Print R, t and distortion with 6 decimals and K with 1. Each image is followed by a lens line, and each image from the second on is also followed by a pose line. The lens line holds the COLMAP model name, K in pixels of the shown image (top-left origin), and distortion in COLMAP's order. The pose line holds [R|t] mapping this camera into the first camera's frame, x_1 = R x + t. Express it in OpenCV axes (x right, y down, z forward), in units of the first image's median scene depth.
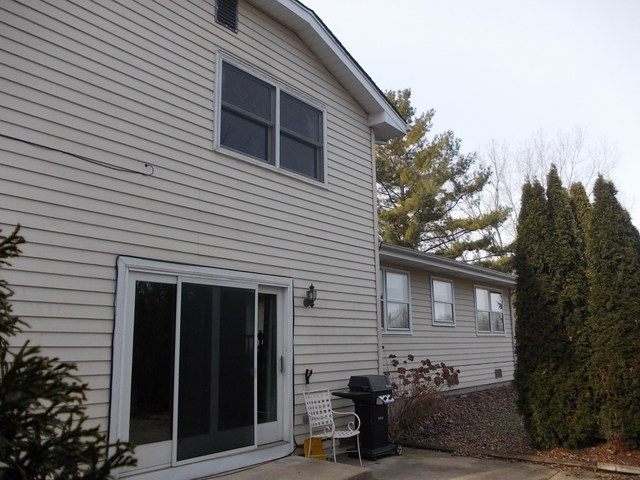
lens RADIAL K [[530.1, 0, 320.0], [0, 530.1, 240.0], [0, 0, 1]] dist [-0.008537, -0.006543]
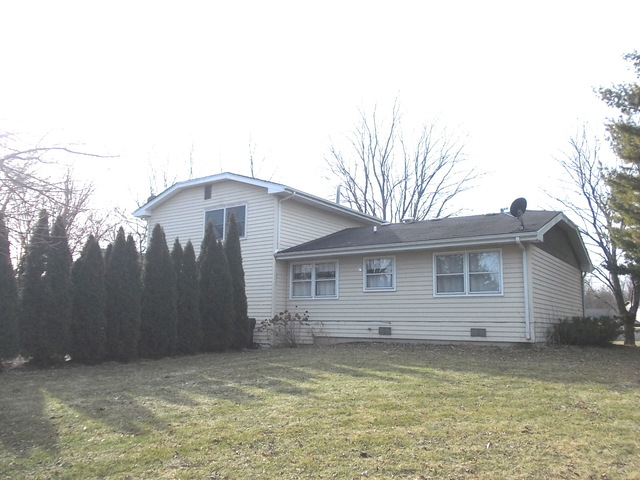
lens RADIAL K [[530.1, 0, 320.0], [0, 530.1, 240.0], [0, 0, 1]] dist [-0.008537, -0.006543]
pose [[0.061330, -0.133246, -0.989184, 1.576474], [0.189783, 0.974526, -0.119505, 0.166783], [0.979909, -0.180401, 0.085055, 0.757635]]
